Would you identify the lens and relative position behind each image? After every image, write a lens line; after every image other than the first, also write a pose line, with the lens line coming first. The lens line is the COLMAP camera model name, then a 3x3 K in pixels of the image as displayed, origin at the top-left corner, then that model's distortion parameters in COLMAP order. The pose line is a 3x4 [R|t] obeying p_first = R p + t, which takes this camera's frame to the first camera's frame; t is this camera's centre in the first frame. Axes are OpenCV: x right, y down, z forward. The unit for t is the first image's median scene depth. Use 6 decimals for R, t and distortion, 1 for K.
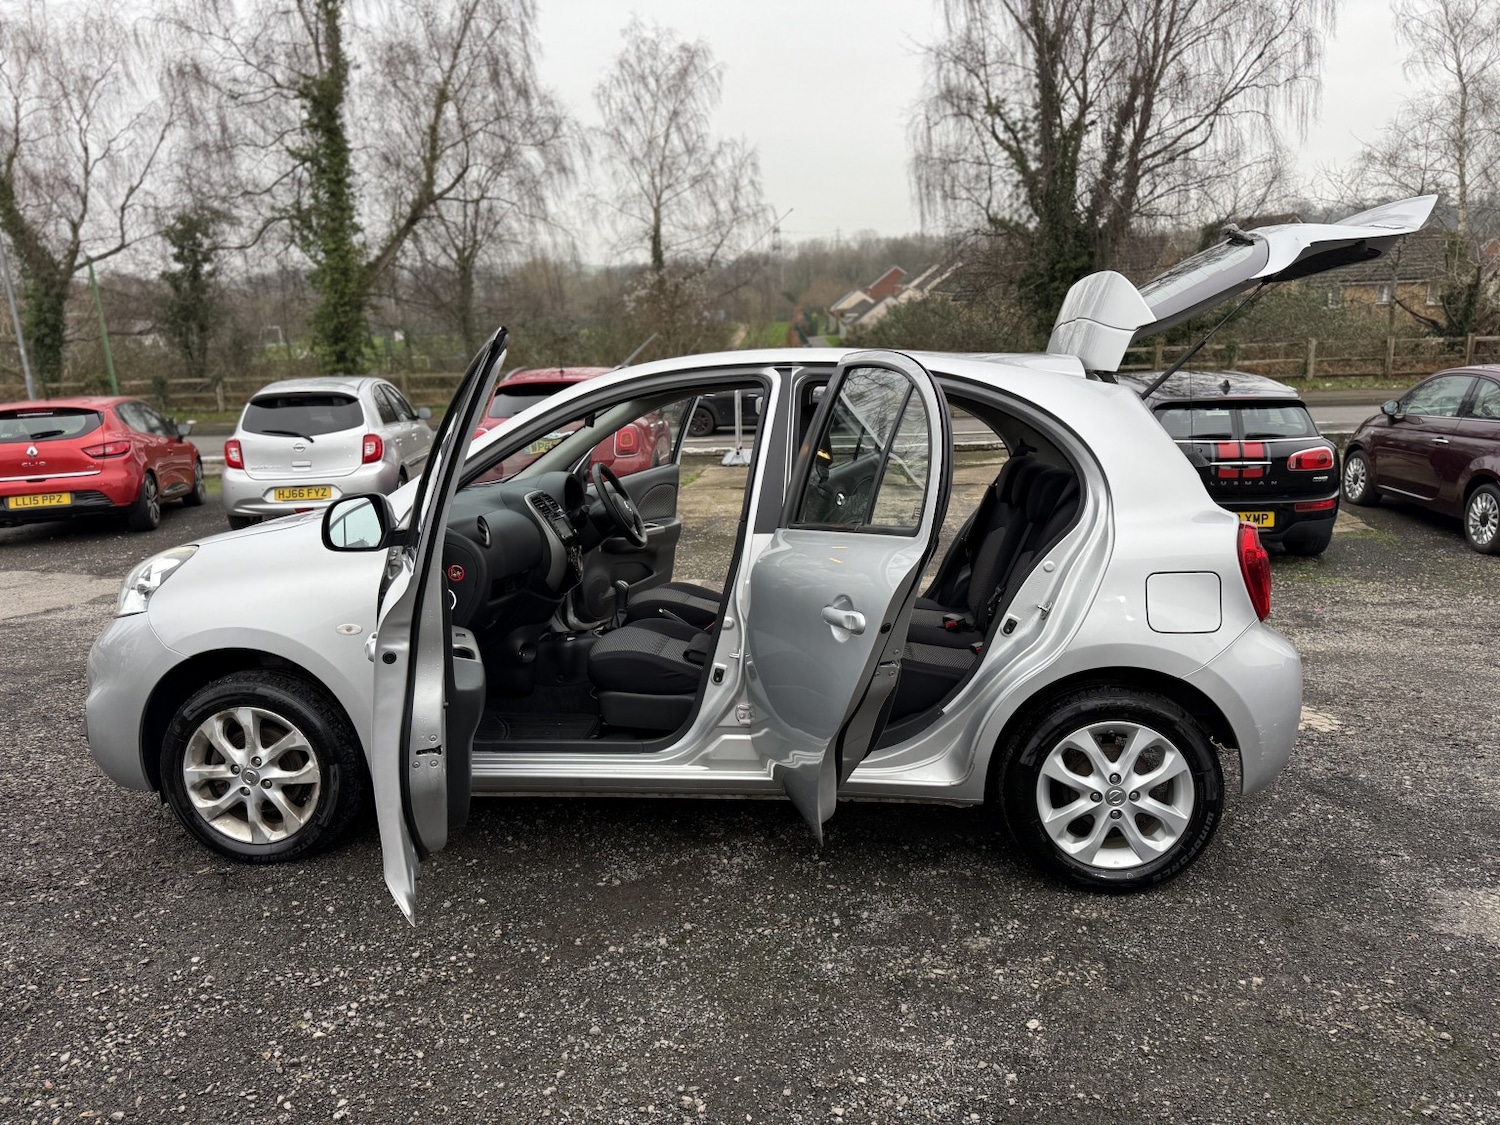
lens RADIAL K [[1056.1, 0, 744.6], [0, 1056.1, 573.2], [0, 0, 1]] dist [0.023619, -0.026399]
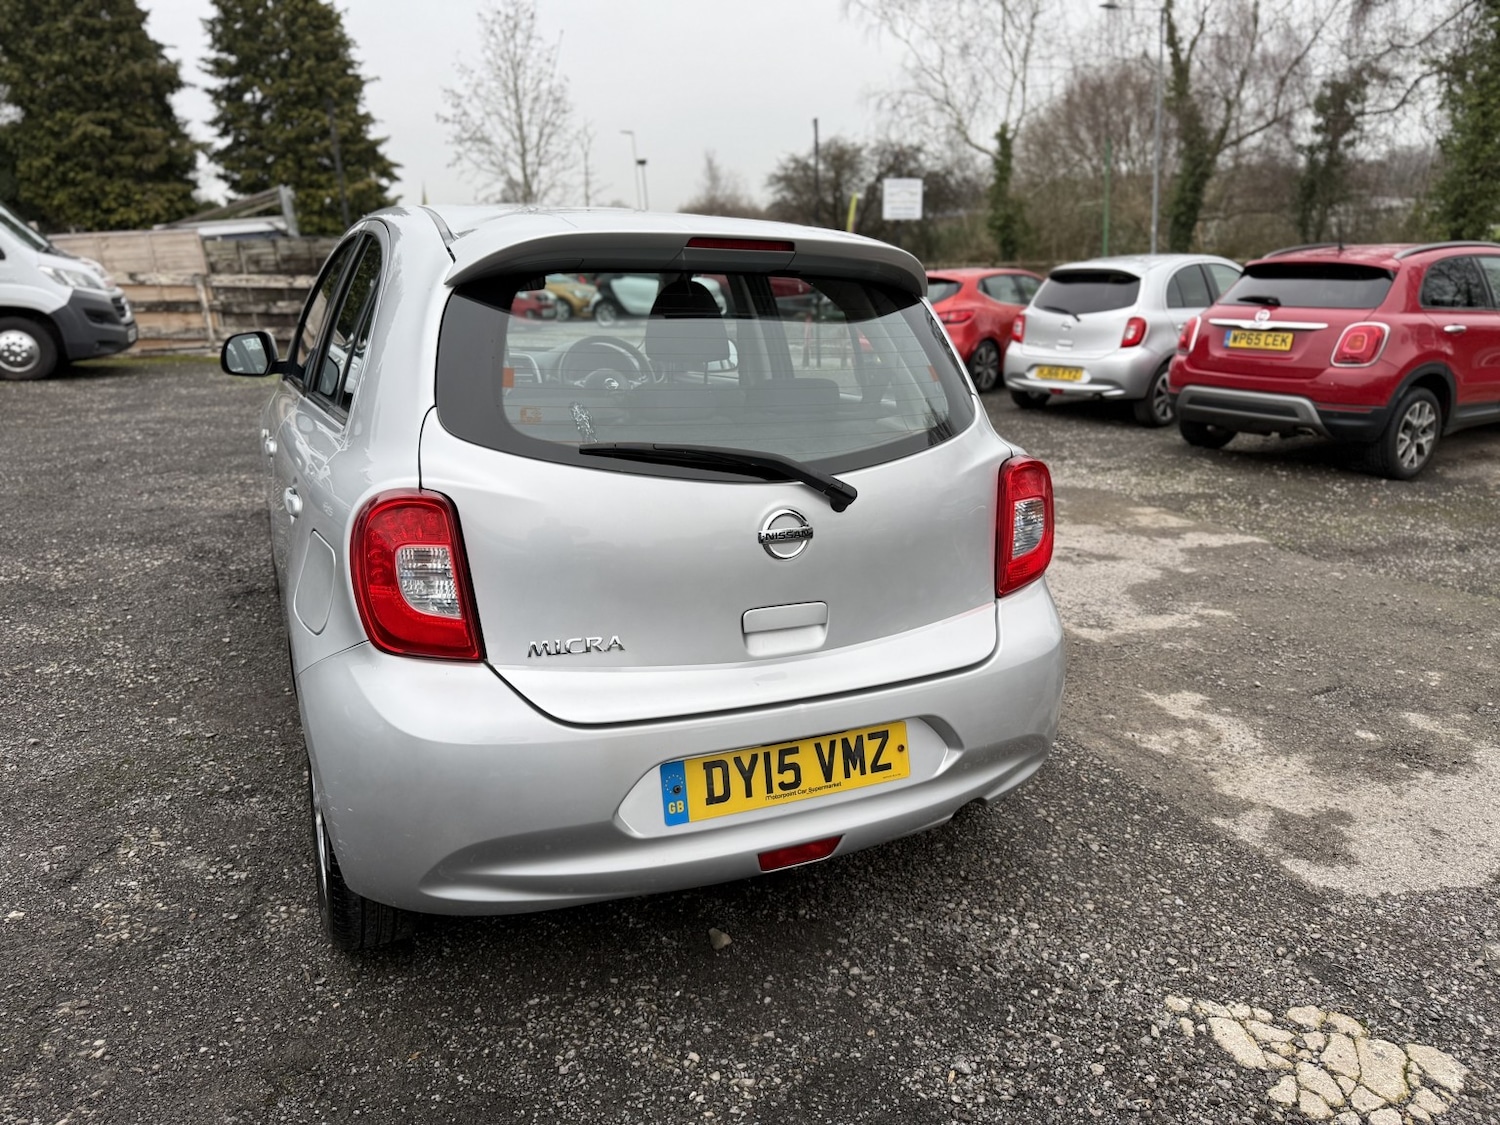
lens RADIAL K [[1061.6, 0, 744.5], [0, 1061.6, 566.2], [0, 0, 1]] dist [0.012566, -0.012820]
pose [[0.505122, 0.262533, -0.822149, 0.122733], [-0.180105, 0.963702, 0.197079, -0.017913], [0.844046, 0.048524, 0.534071, 0.094541]]
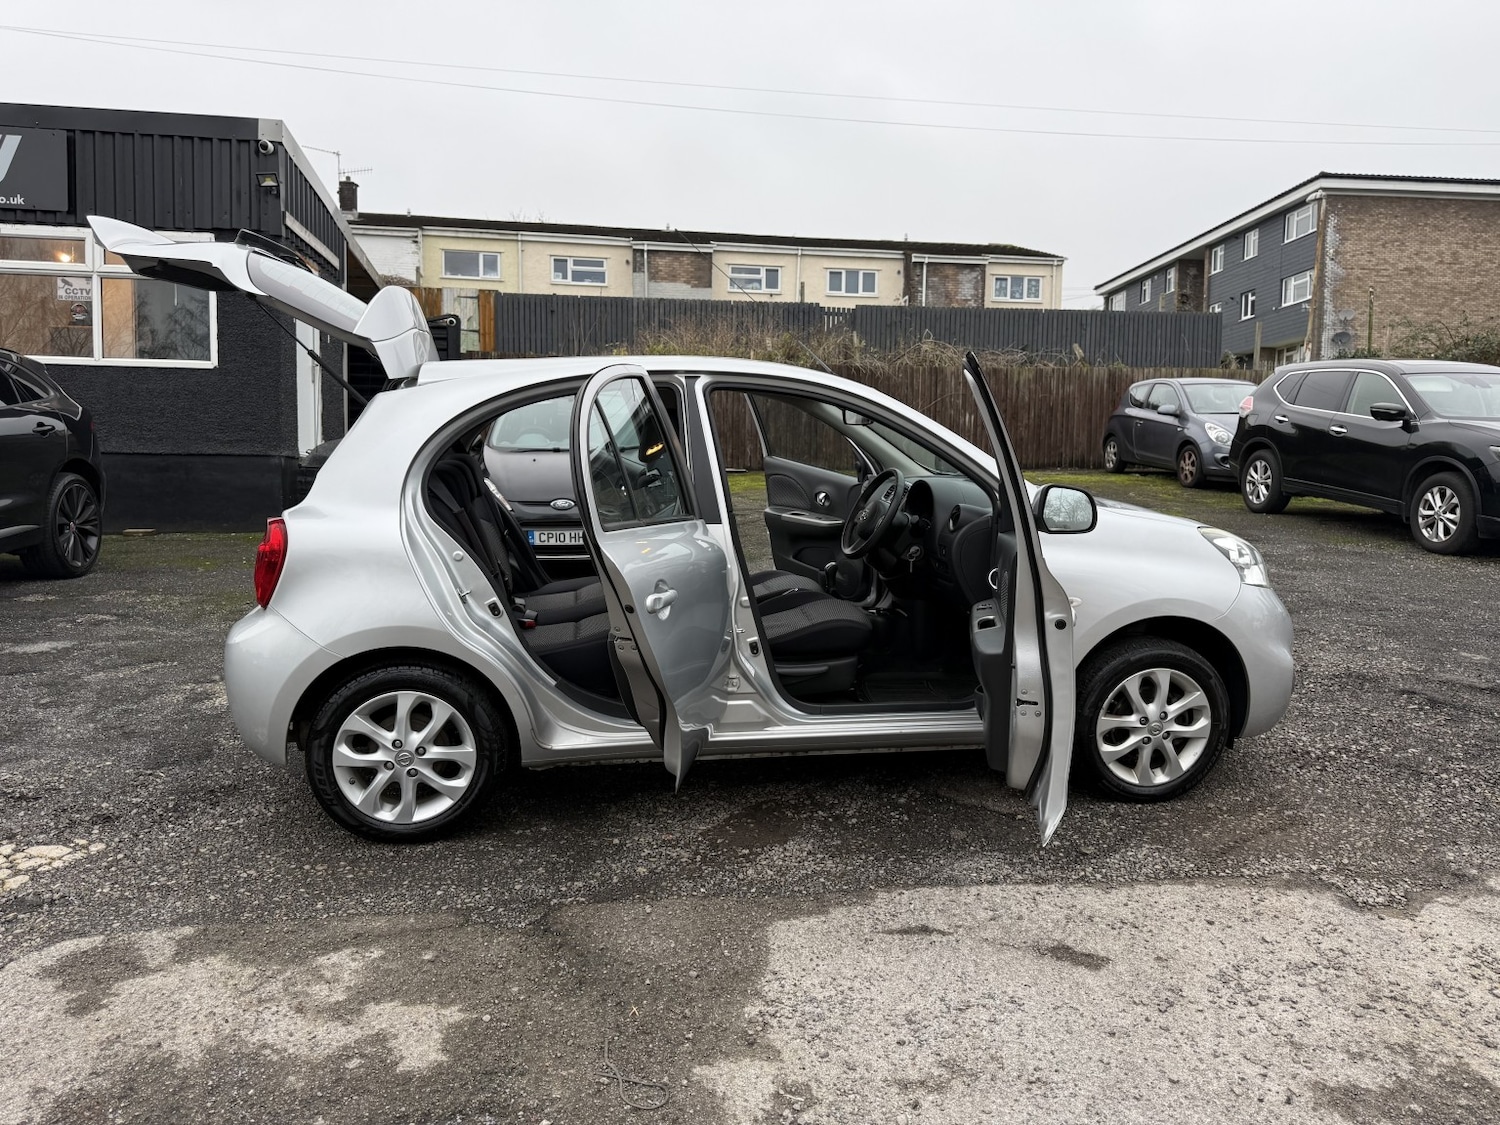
lens RADIAL K [[1058.9, 0, 745.7], [0, 1058.9, 572.2], [0, 0, 1]] dist [0.031390, -0.039270]
pose [[-0.967321, 0.048387, -0.248894, 0.036680], [-0.039235, 0.941234, 0.335468, -0.051387], [0.250500, 0.334271, -0.908578, 0.290707]]
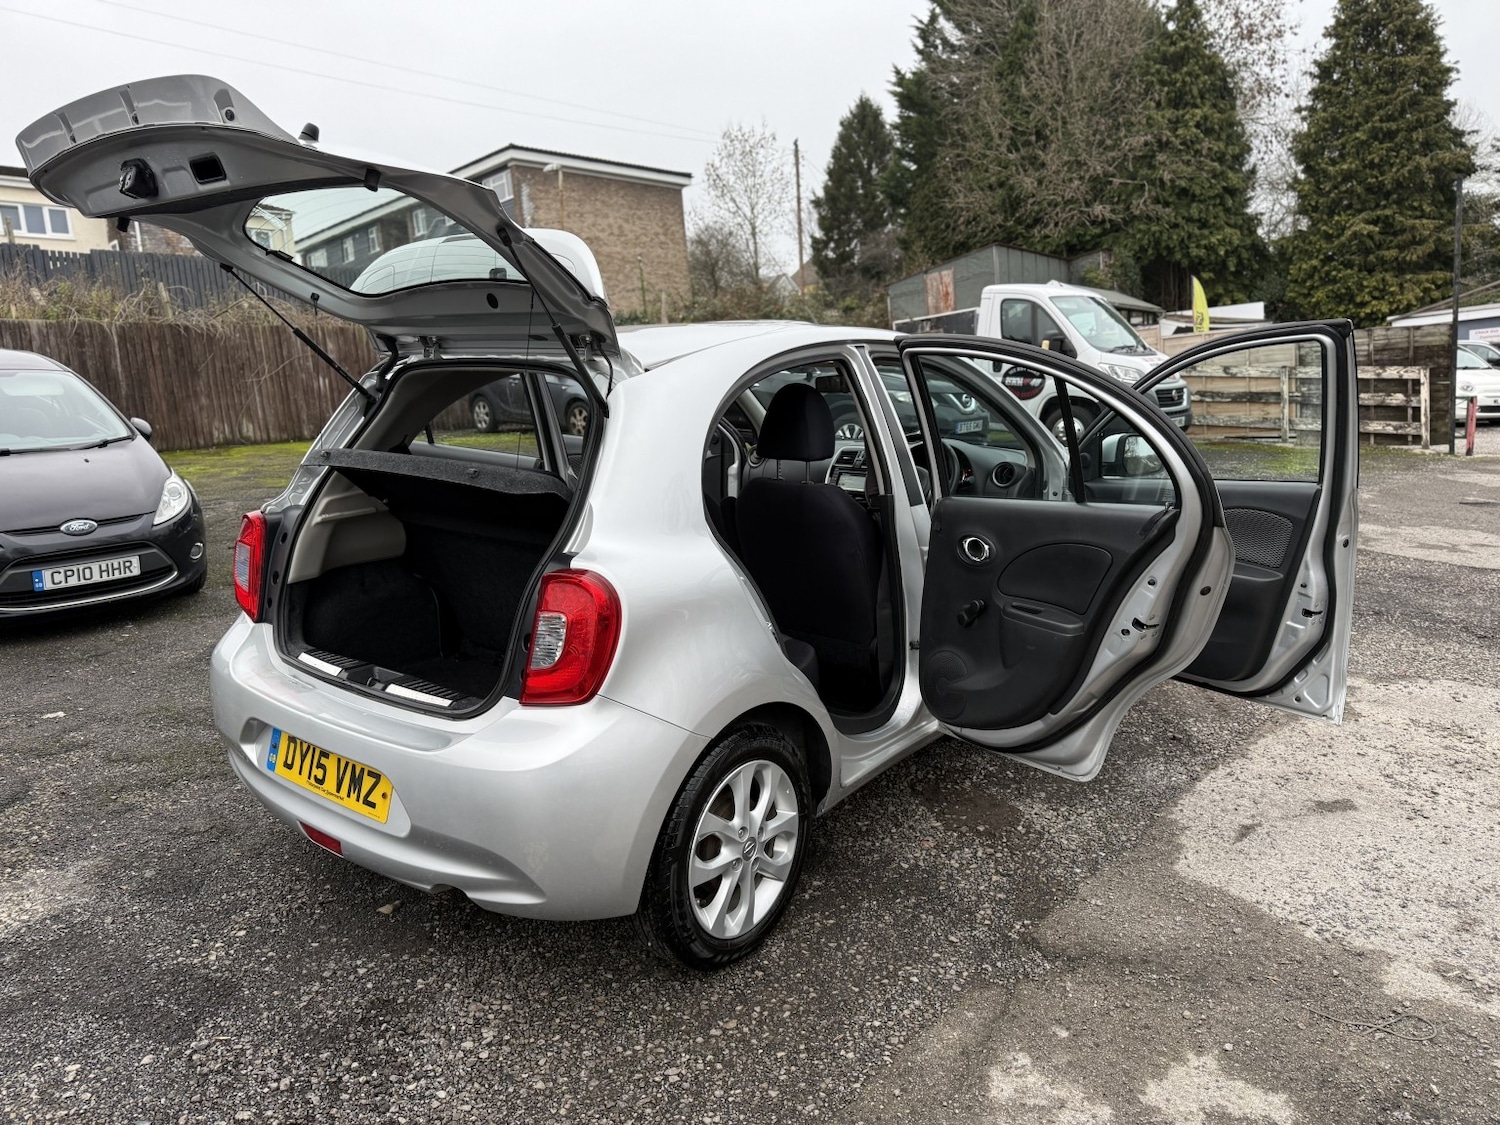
lens RADIAL K [[1062.7, 0, 752.2], [0, 1062.7, 567.4], [0, 0, 1]] dist [0.022754, -0.027150]
pose [[-0.540973, 0.192874, -0.818626, 0.119835], [-0.124672, 0.944206, 0.304848, -0.041176], [0.831748, 0.266974, -0.486744, 0.214889]]
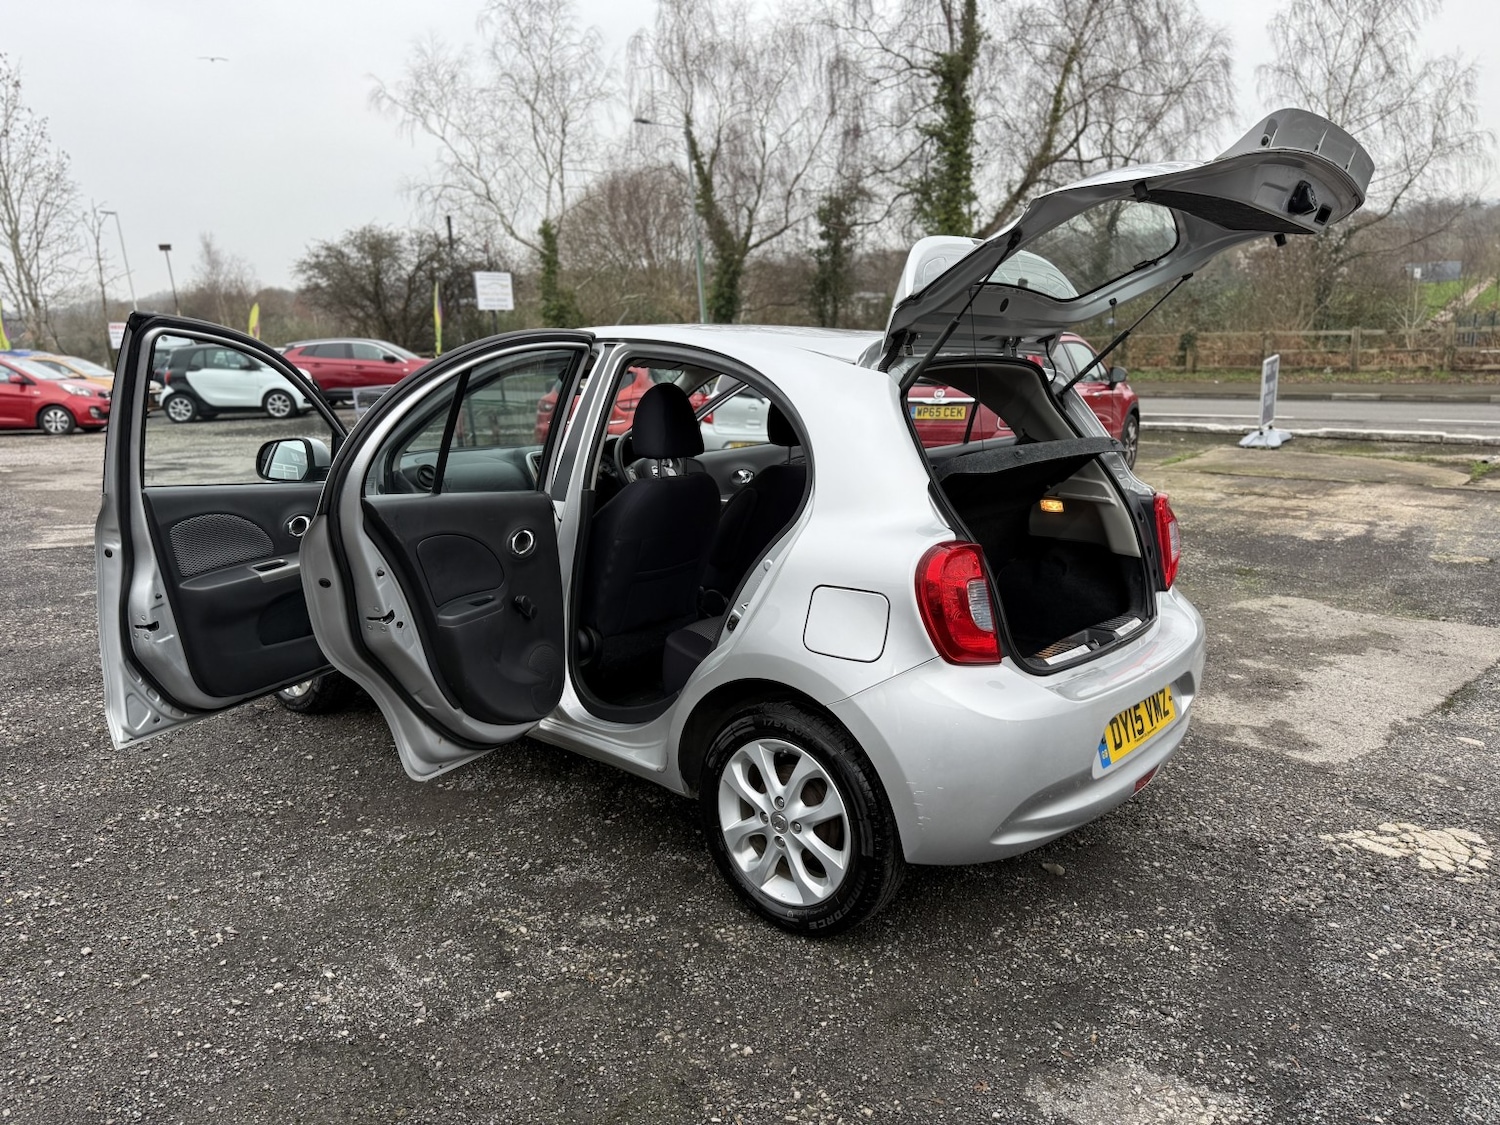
lens RADIAL K [[1053.3, 0, 740.6], [0, 1053.3, 568.7], [0, 0, 1]] dist [0.034062, -0.040159]
pose [[0.819926, 0.132091, -0.557022, 0.089848], [-0.116013, 0.991166, 0.064275, -0.006796], [0.560591, 0.011921, 0.828007, 0.025640]]
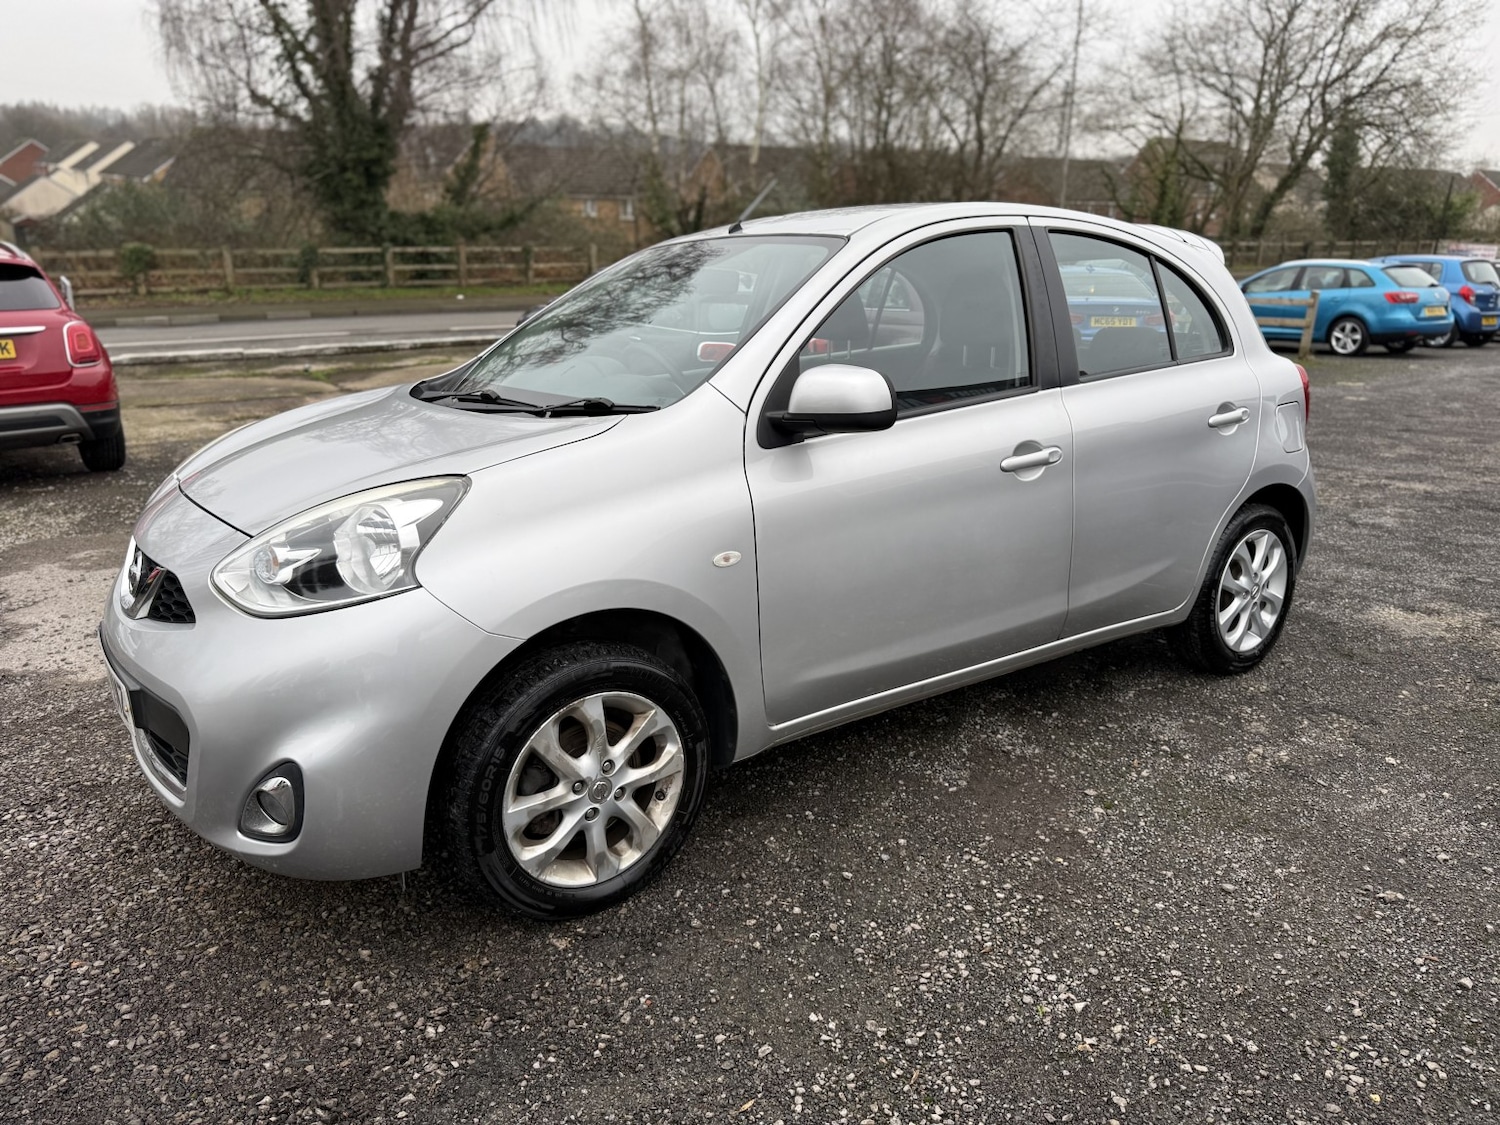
lens RADIAL K [[1068.8, 0, 747.0], [0, 1068.8, 566.6], [0, 0, 1]] dist [0.009590, -0.013143]
pose [[0.757886, -0.161116, 0.632178, -0.098633], [0.112099, 0.986773, 0.117098, -0.003264], [-0.642683, -0.017881, 0.765923, 0.048300]]
